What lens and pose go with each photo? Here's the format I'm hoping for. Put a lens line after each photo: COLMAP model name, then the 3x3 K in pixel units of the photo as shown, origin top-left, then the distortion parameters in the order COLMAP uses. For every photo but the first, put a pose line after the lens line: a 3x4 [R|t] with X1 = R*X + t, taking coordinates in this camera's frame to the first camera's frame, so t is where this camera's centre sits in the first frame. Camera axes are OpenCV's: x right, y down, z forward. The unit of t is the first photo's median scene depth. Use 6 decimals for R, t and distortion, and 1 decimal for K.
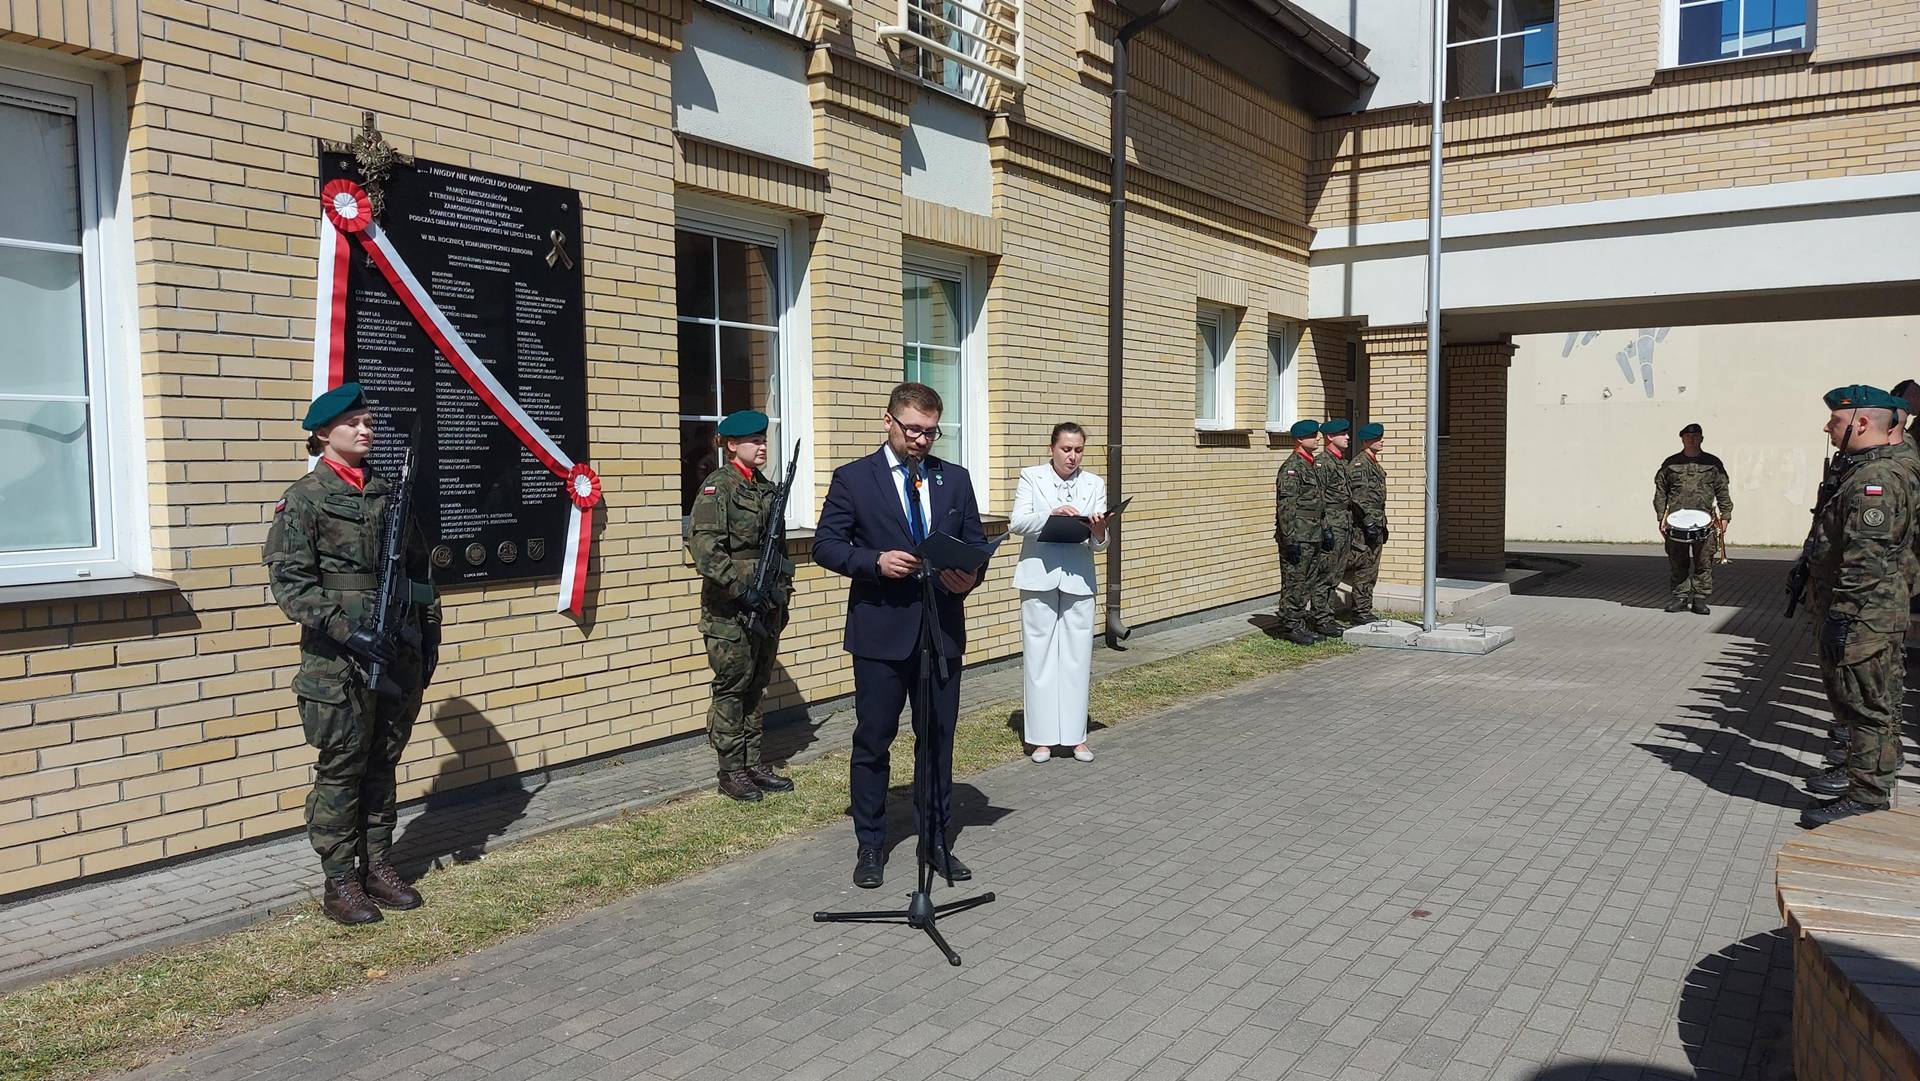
lens RADIAL K [[1359.3, 0, 946.4], [0, 1359.3, 545.5], [0, 0, 1]] dist [0.084396, -0.098836]
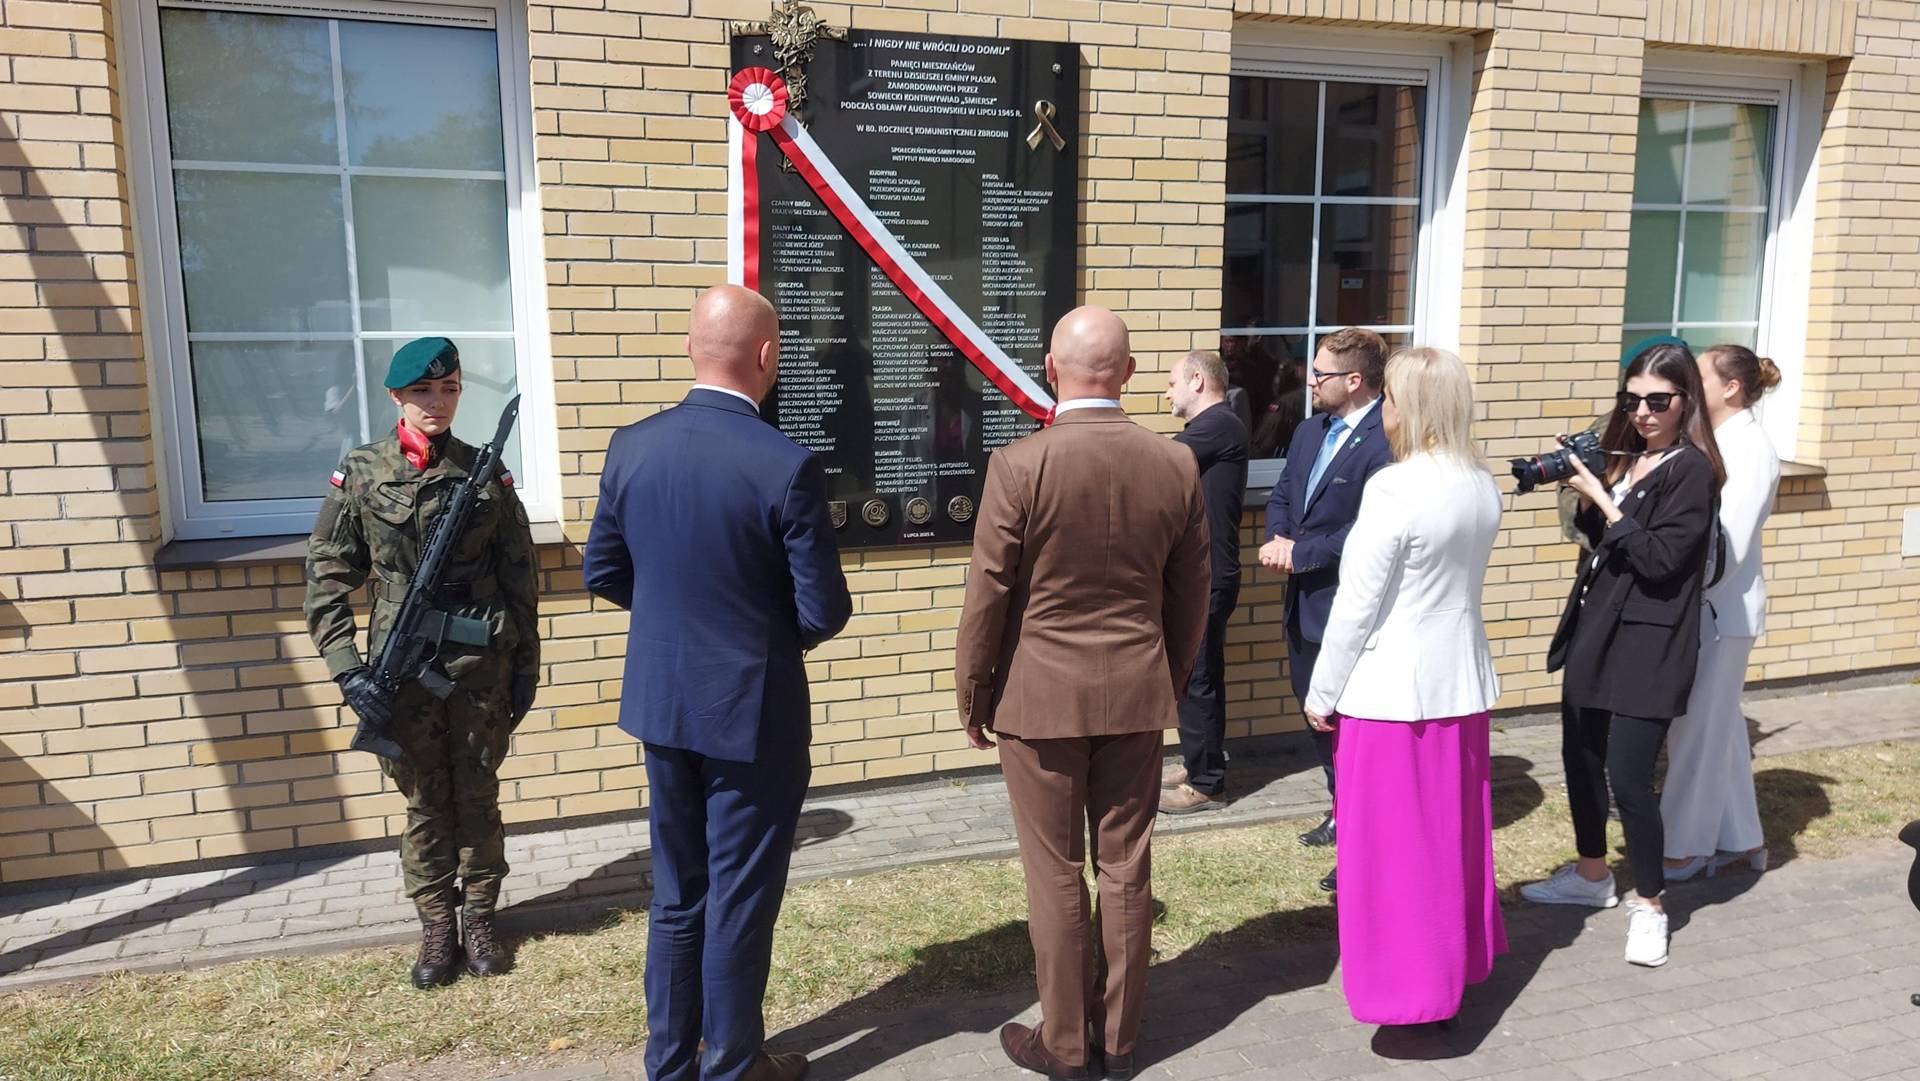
lens RADIAL K [[1392.3, 0, 940.4], [0, 1392.3, 551.7], [0, 0, 1]] dist [0.106910, -0.140211]
pose [[0.805032, 0.098457, -0.585005, 0.160048], [-0.039382, 0.992826, 0.112900, -0.061960], [0.591923, -0.067849, 0.803133, 0.300953]]
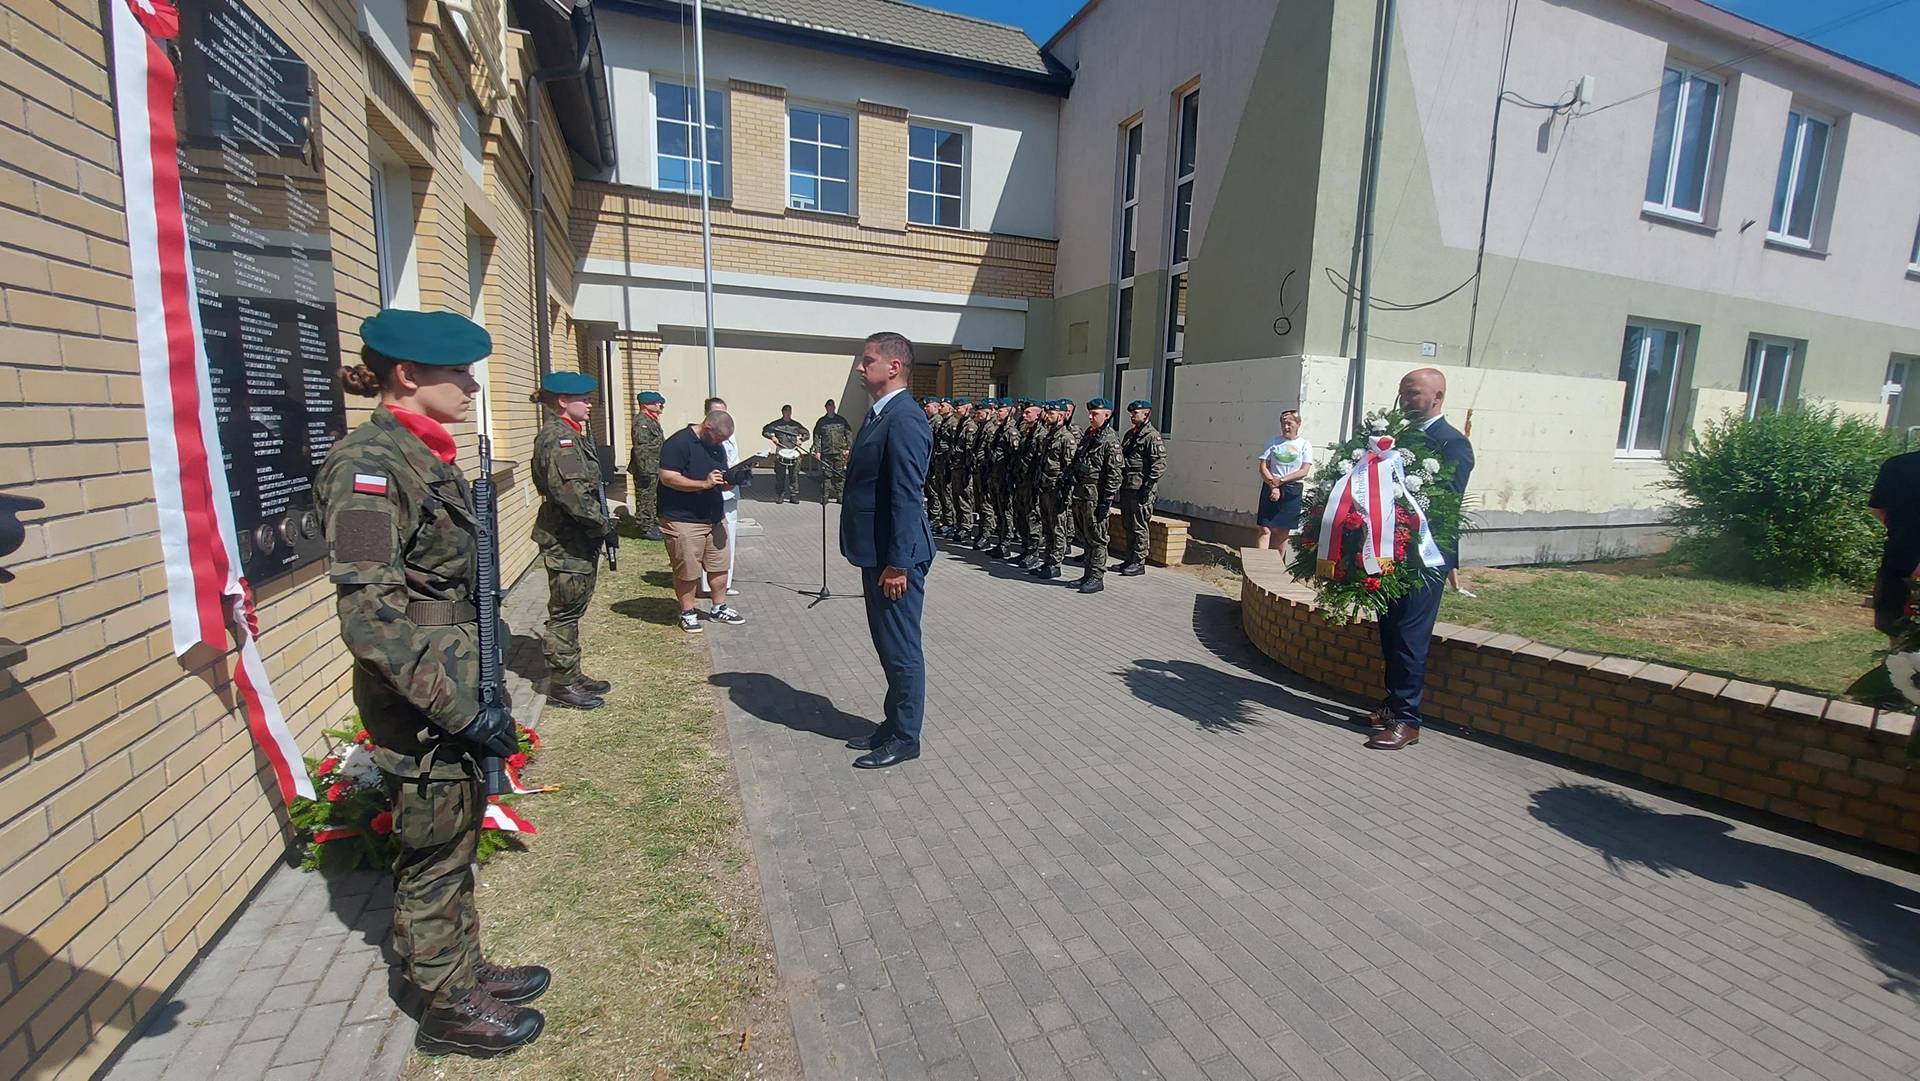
lens RADIAL K [[771.6, 0, 963.1], [0, 771.6, 545.6], [0, 0, 1]] dist [-0.015379, -0.000240]
pose [[0.561078, -0.108792, 0.820583, -0.453364], [0.021623, 0.992914, 0.116855, -0.026361], [-0.827480, -0.047822, 0.559454, 0.422249]]
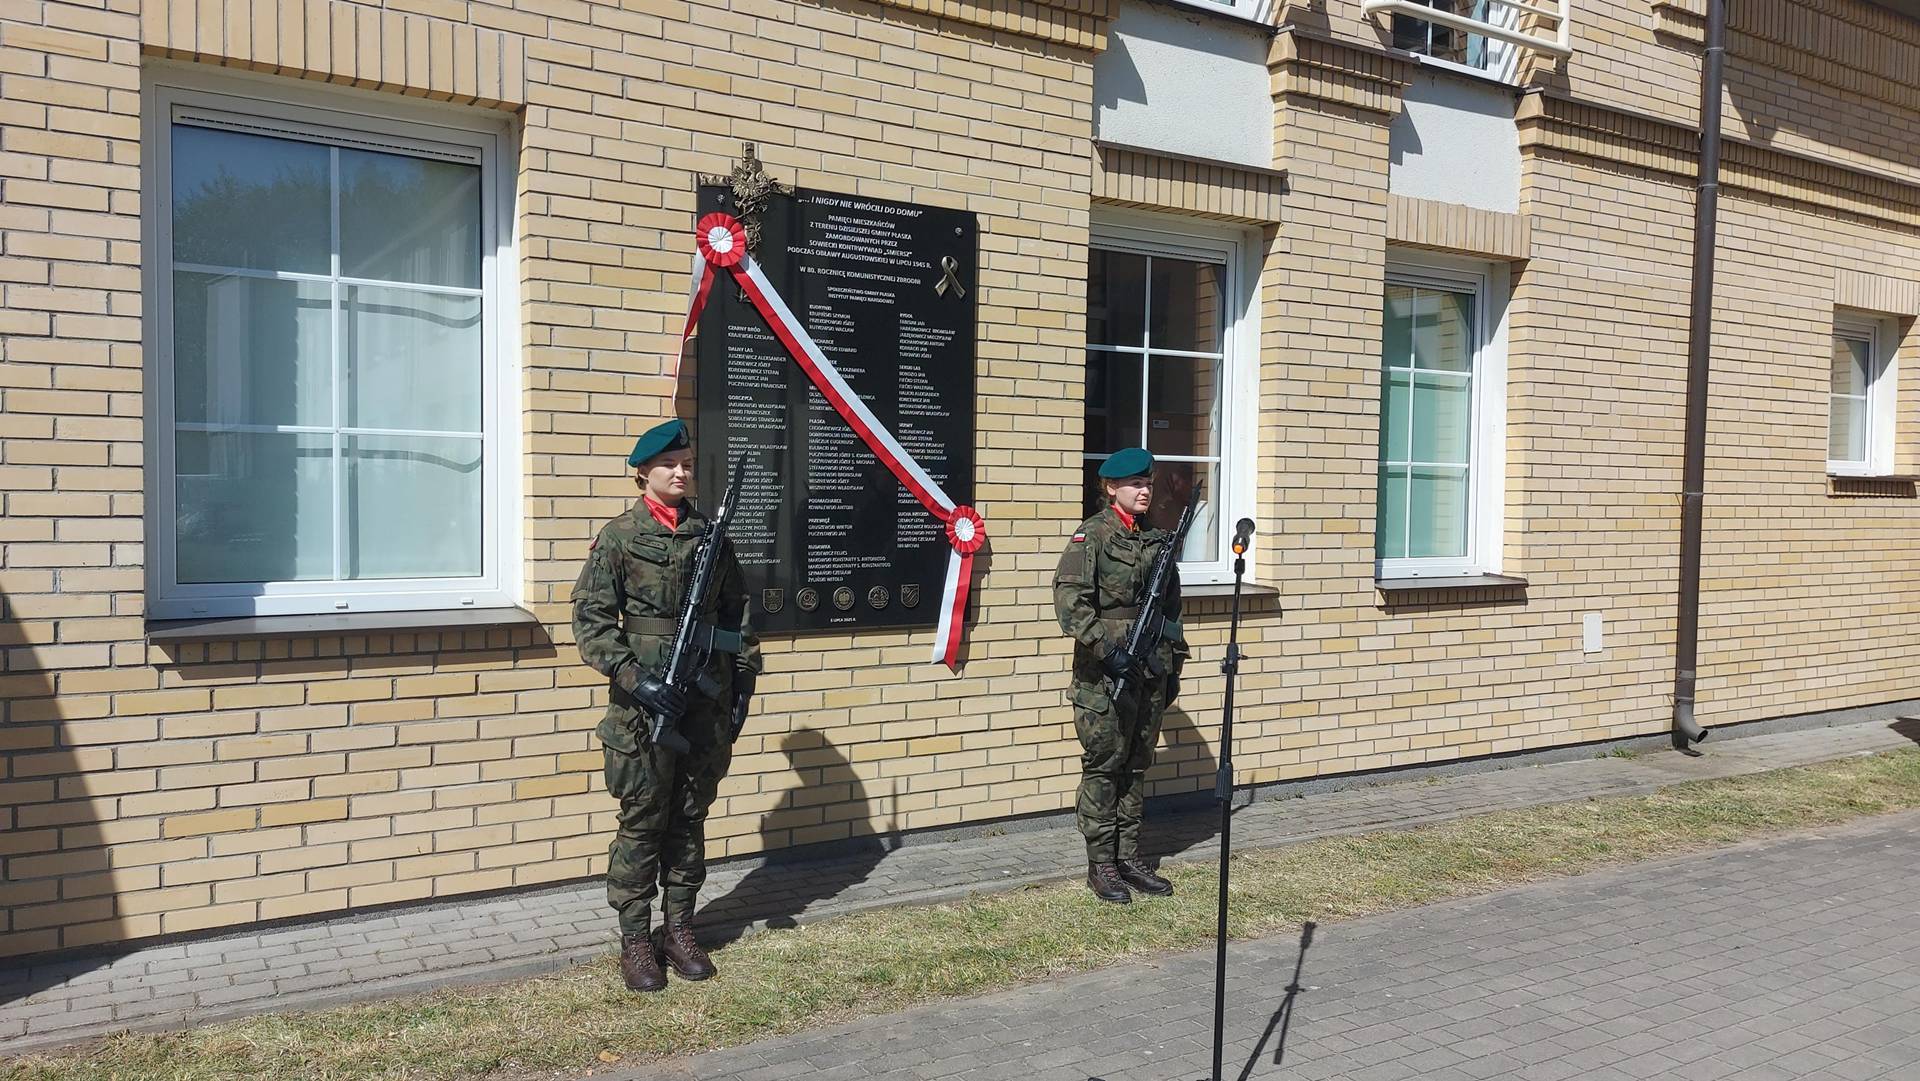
lens RADIAL K [[1377.3, 0, 952.2], [0, 1377.3, 541.5], [0, 0, 1]] dist [0.124398, -0.175031]
pose [[0.913512, 0.037309, -0.405096, 0.106033], [-0.048307, 0.998689, -0.016955, -0.019503], [0.403933, 0.035058, 0.914117, 0.144227]]
